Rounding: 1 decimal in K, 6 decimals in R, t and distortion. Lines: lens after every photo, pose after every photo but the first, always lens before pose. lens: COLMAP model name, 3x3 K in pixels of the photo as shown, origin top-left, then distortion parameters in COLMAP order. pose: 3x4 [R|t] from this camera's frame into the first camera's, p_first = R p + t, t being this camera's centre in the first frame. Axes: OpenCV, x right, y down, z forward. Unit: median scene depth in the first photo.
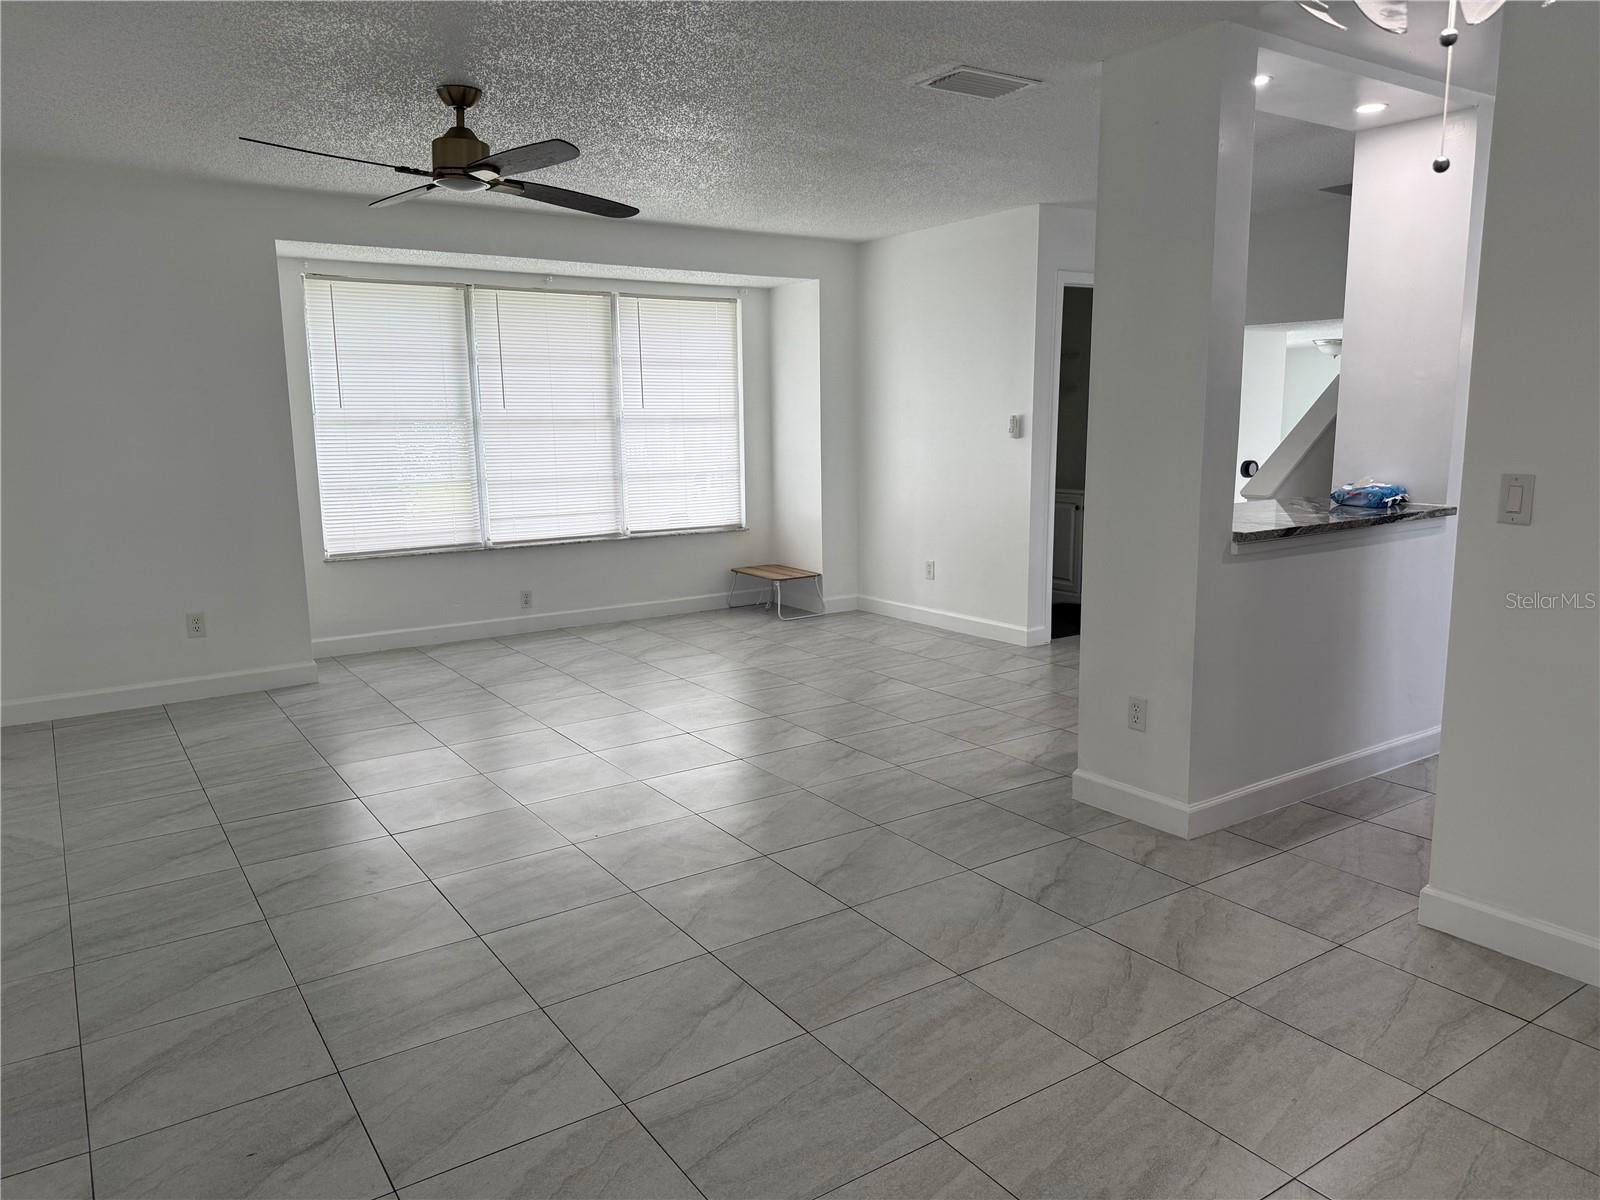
lens RADIAL K [[1125.0, 0, 802.5], [0, 1125.0, 606.9], [0, 0, 1]] dist [0.035435, -0.046046]
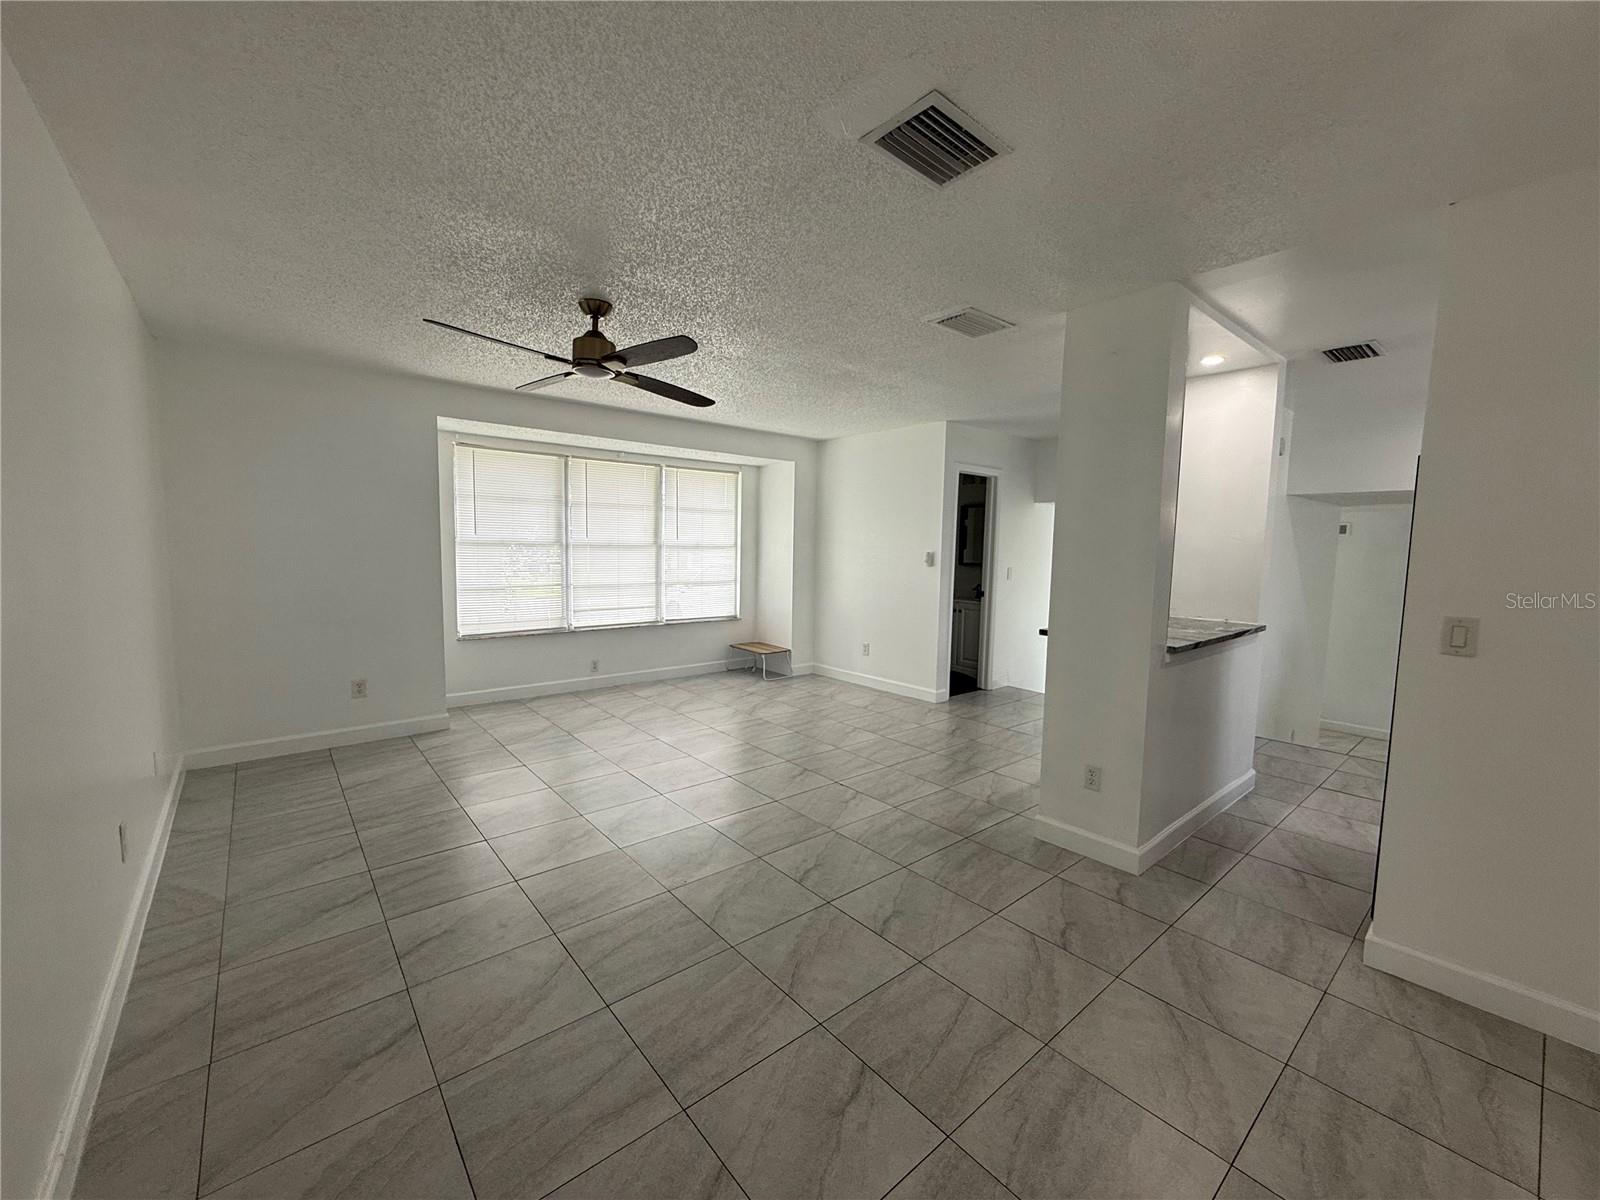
lens RADIAL K [[640.1, 0, 792.1], [0, 640.1, 601.2], [0, 0, 1]] dist [-0.001085, 0.000501]
pose [[0.994756, 0.021921, 0.099897, -0.144740], [-0.013685, 0.996506, -0.082392, -0.048319], [-0.101354, 0.080593, 0.991581, 0.263092]]
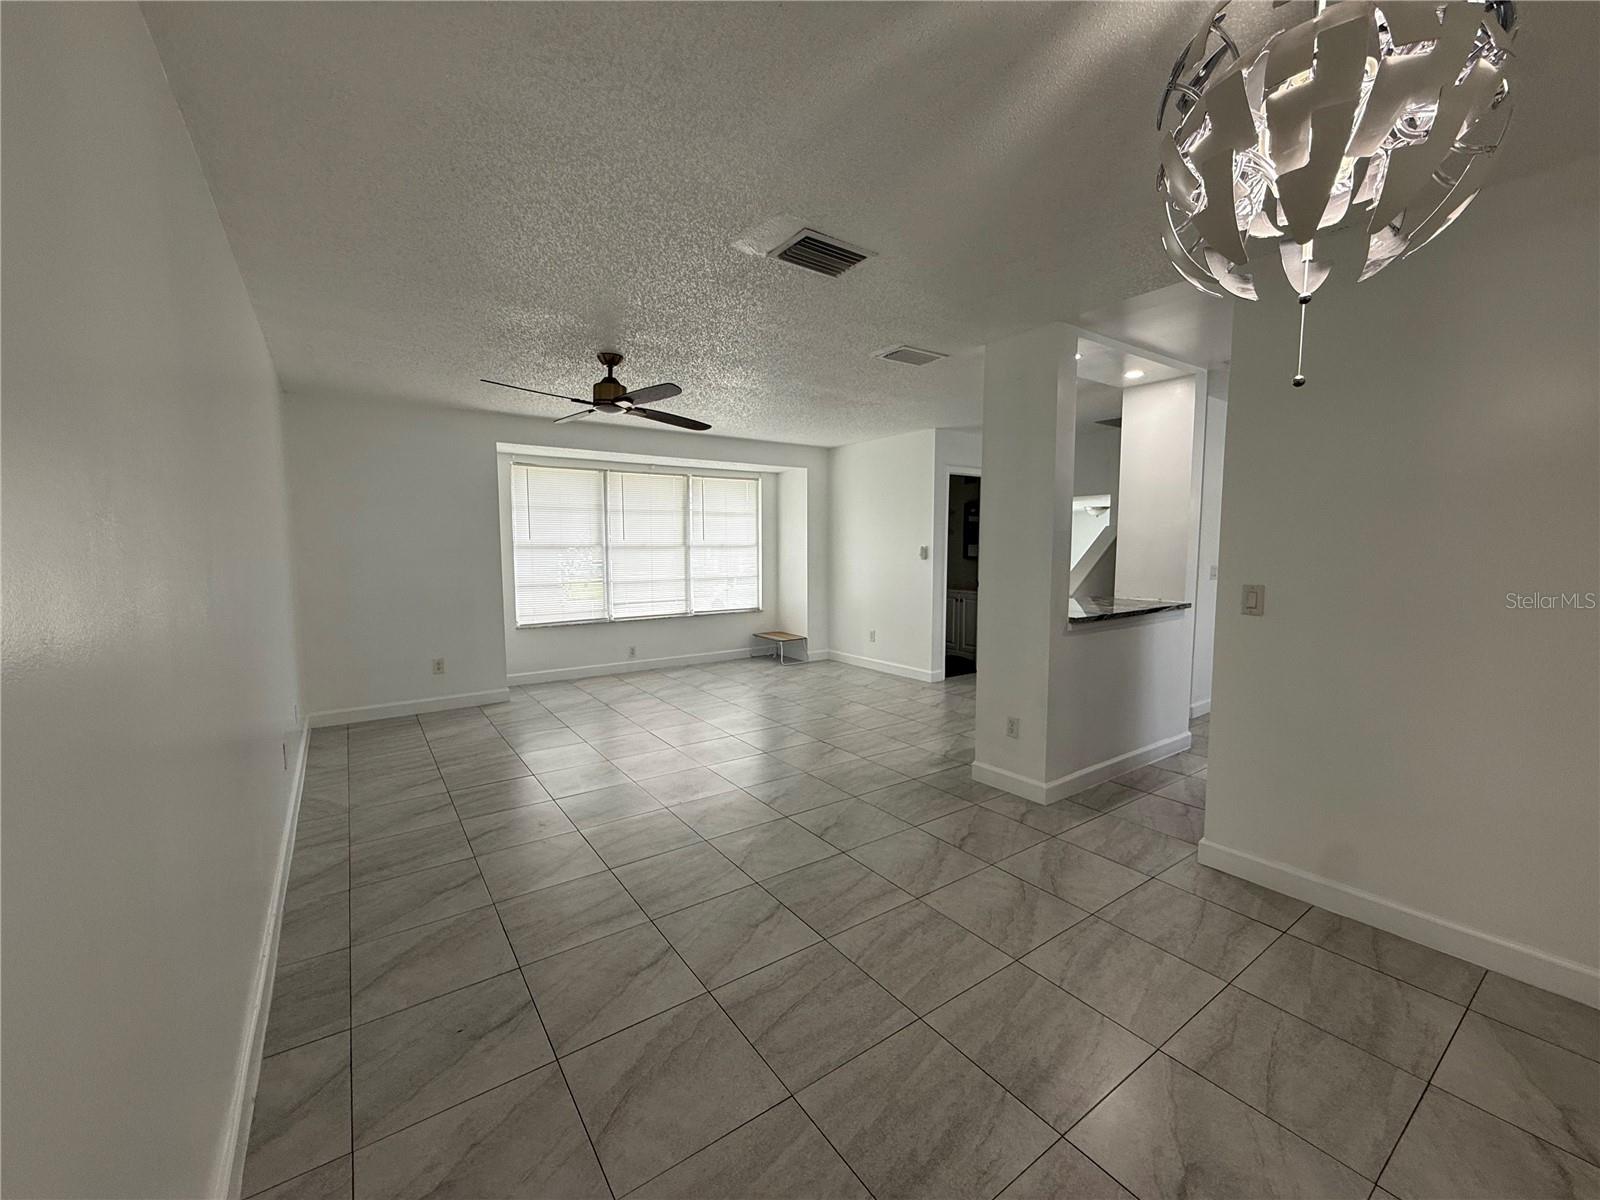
lens RADIAL K [[640.1, 0, 792.9], [0, 640.1, 601.6], [0, 0, 1]] dist [-0.001085, 0.000501]
pose [[0.999860, 0.008839, 0.014204, -0.038102], [-0.007640, 0.996571, -0.082389, -0.008053], [-0.014883, 0.082269, 0.996499, 0.061813]]
